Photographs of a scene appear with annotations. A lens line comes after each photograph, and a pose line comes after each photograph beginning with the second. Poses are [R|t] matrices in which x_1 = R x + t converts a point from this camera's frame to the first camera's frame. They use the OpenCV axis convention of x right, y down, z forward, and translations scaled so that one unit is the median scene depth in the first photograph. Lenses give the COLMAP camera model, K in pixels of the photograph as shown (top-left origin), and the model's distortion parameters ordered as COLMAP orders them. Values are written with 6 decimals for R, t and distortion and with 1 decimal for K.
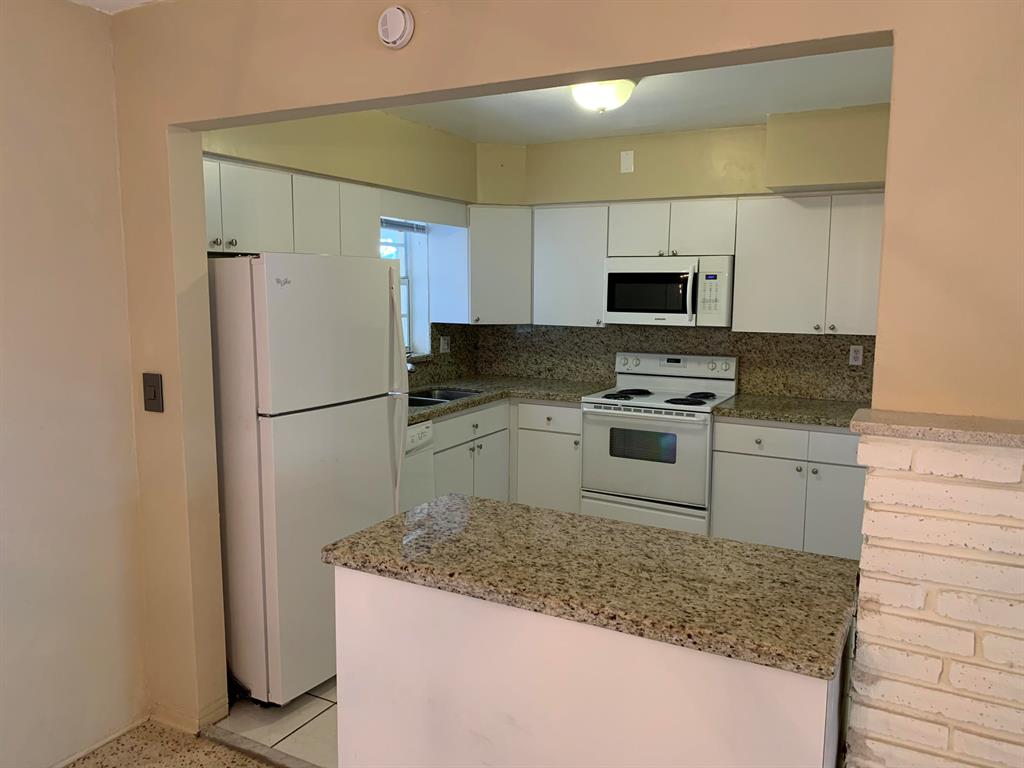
lens RADIAL K [[774.8, 0, 514.9], [0, 774.8, 387.2], [0, 0, 1]] dist [0.041535, -0.039945]
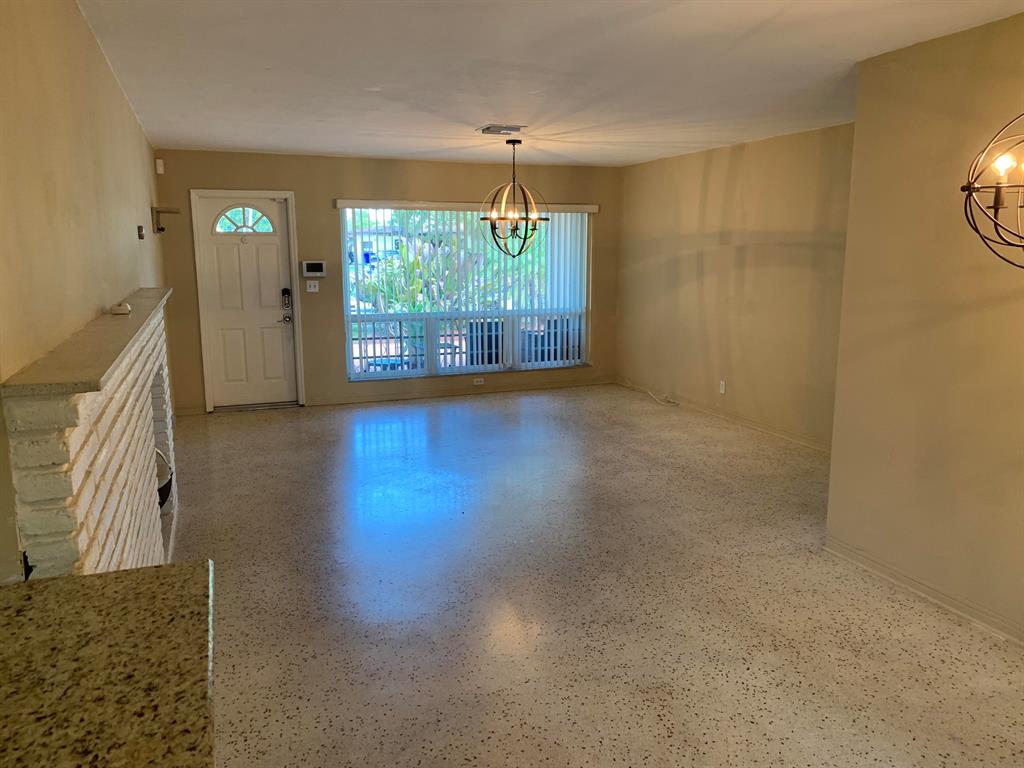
lens RADIAL K [[774.8, 0, 514.8], [0, 774.8, 386.2], [0, 0, 1]] dist [0.041535, -0.039945]
pose [[-0.756608, -0.121576, 0.642467, -0.244103], [0.084507, 0.956140, 0.280454, -0.072633], [-0.648385, 0.266487, -0.713149, 0.519788]]
